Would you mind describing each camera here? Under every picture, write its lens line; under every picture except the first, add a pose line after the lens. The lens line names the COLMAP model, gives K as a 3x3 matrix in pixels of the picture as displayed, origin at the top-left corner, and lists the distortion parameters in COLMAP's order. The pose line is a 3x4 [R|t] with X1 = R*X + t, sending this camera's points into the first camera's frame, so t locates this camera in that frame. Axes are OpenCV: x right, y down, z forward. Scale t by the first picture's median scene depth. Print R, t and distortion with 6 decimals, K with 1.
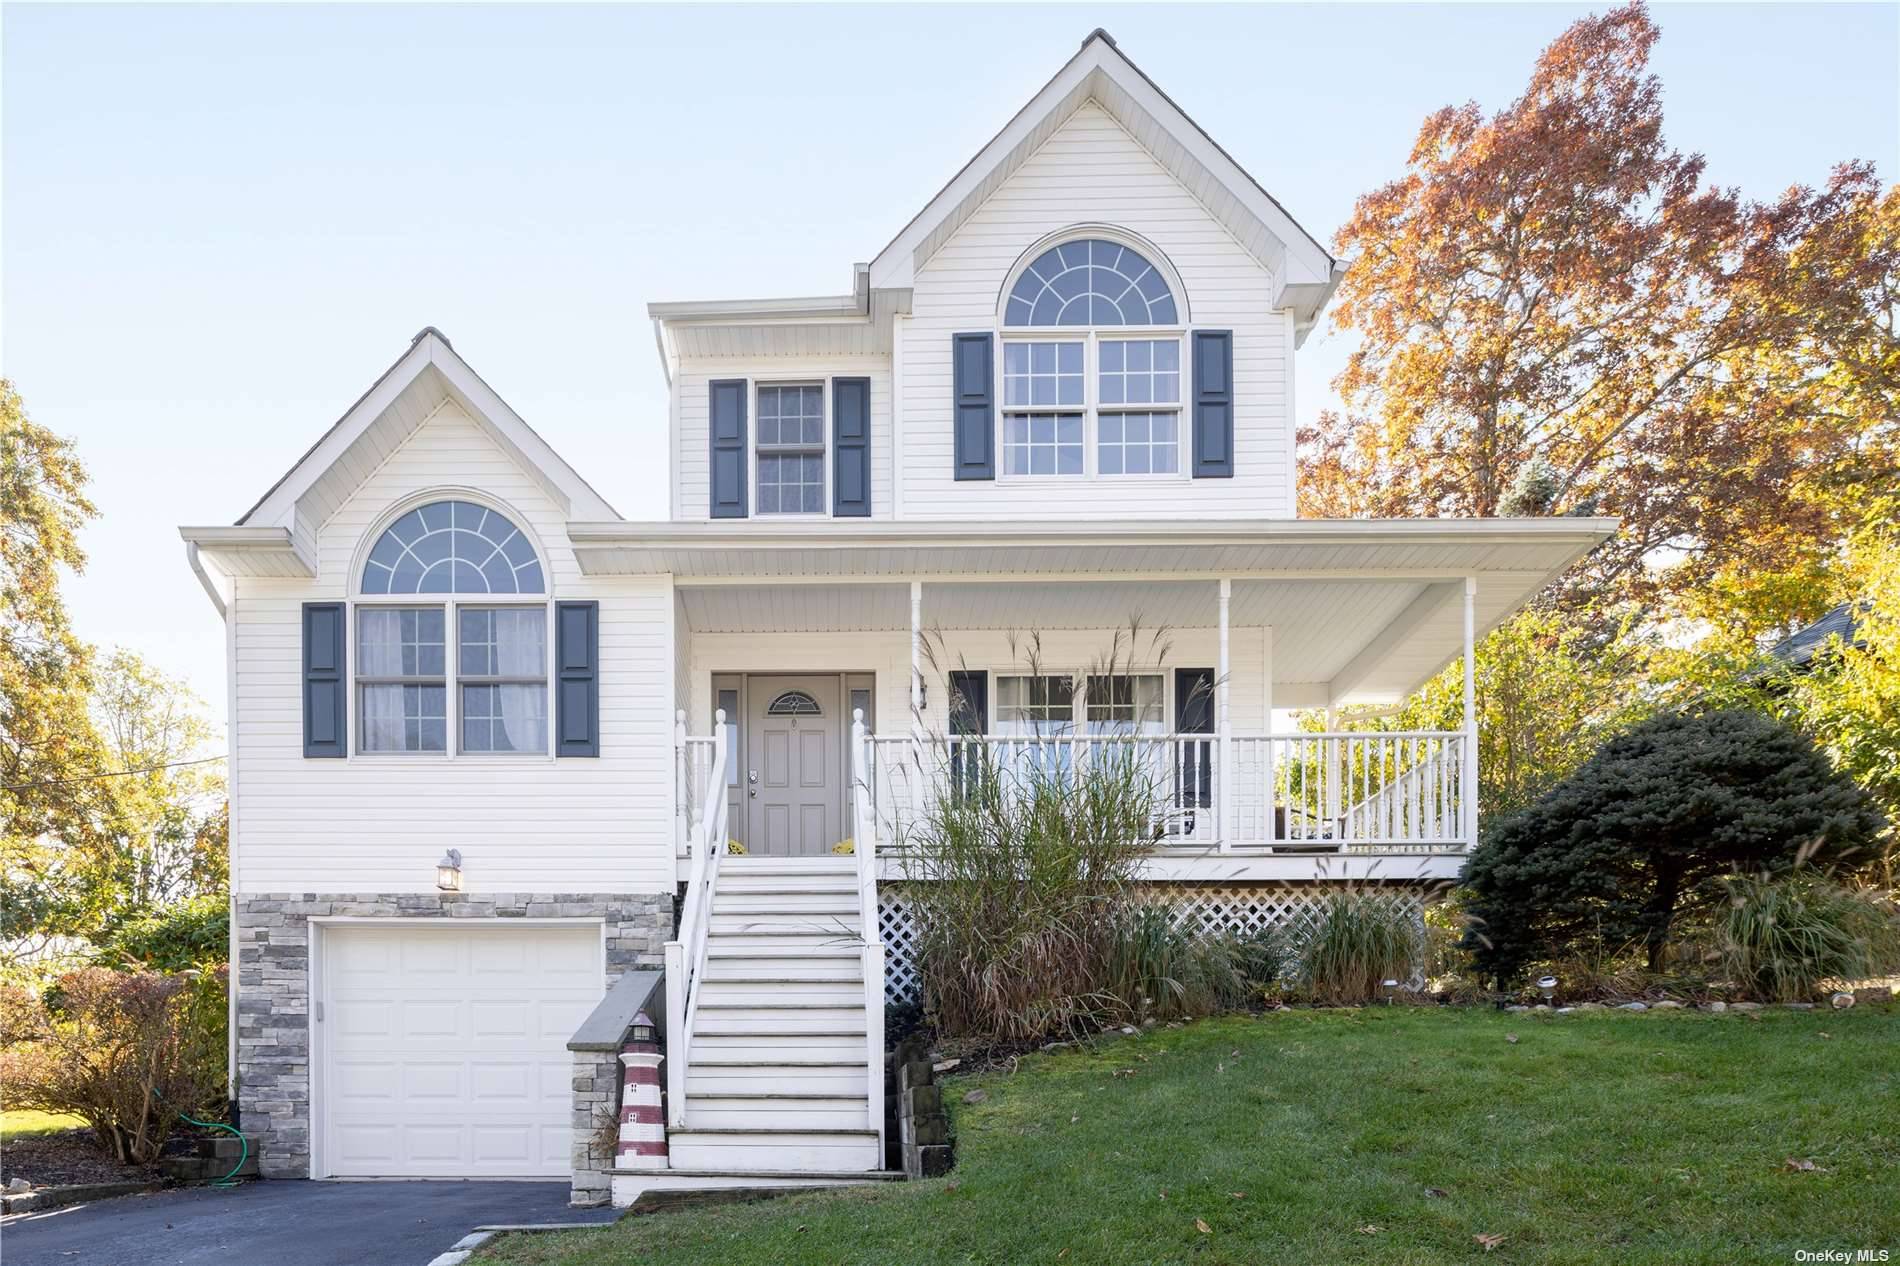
lens RADIAL K [[1002.8, 0, 950.0], [0, 1002.8, 633.0], [0, 0, 1]] dist [0.002476, -0.000156]
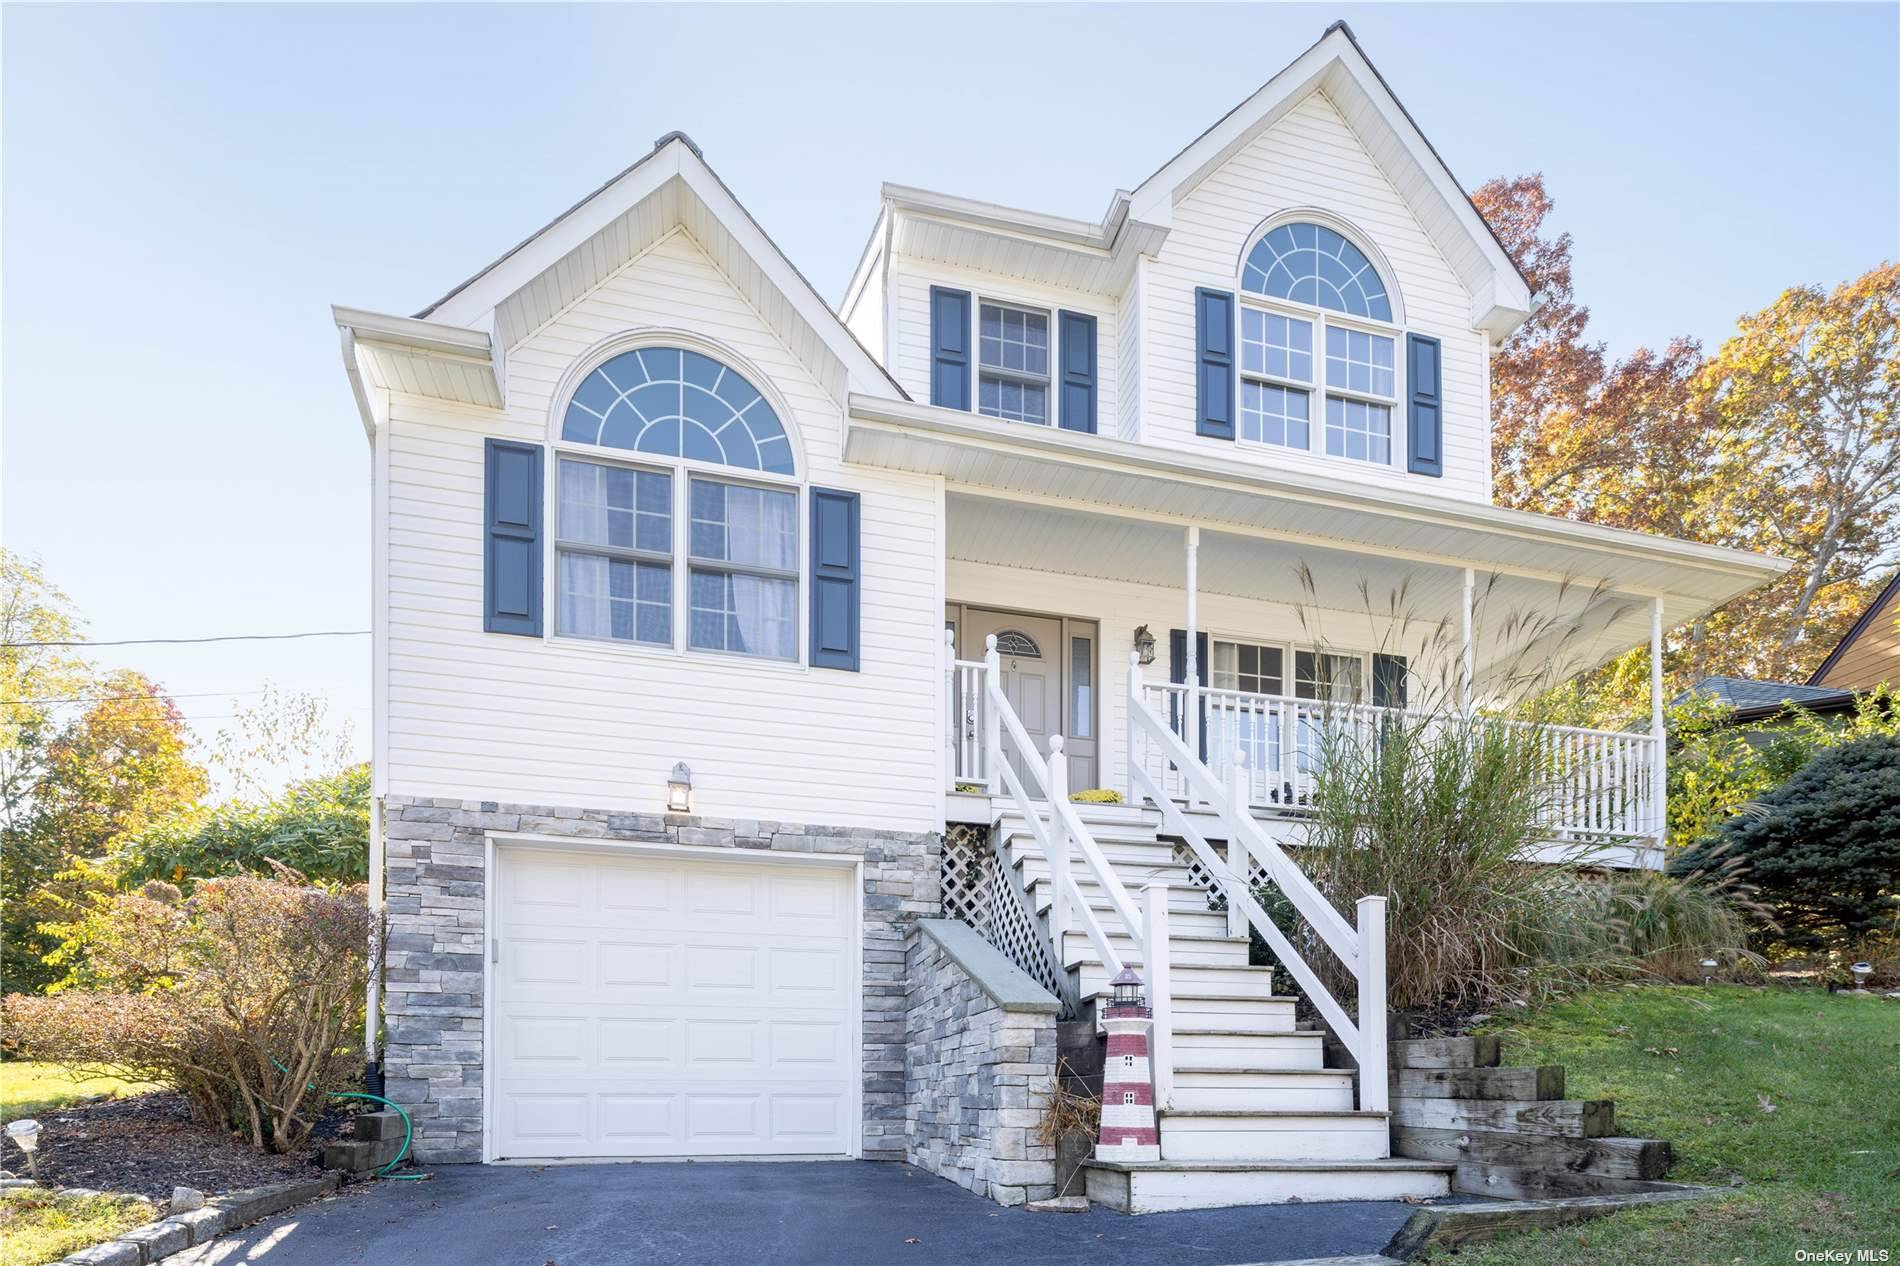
lens RADIAL K [[869.4, 0, 954.2], [0, 869.4, 677.6], [0, 0, 1]] dist [0.001083, 0.000575]
pose [[0.967872, 0.109163, 0.226513, -0.430948], [-0.115731, 0.993154, 0.015881, 0.105229], [-0.223229, -0.041585, 0.973879, 0.250291]]
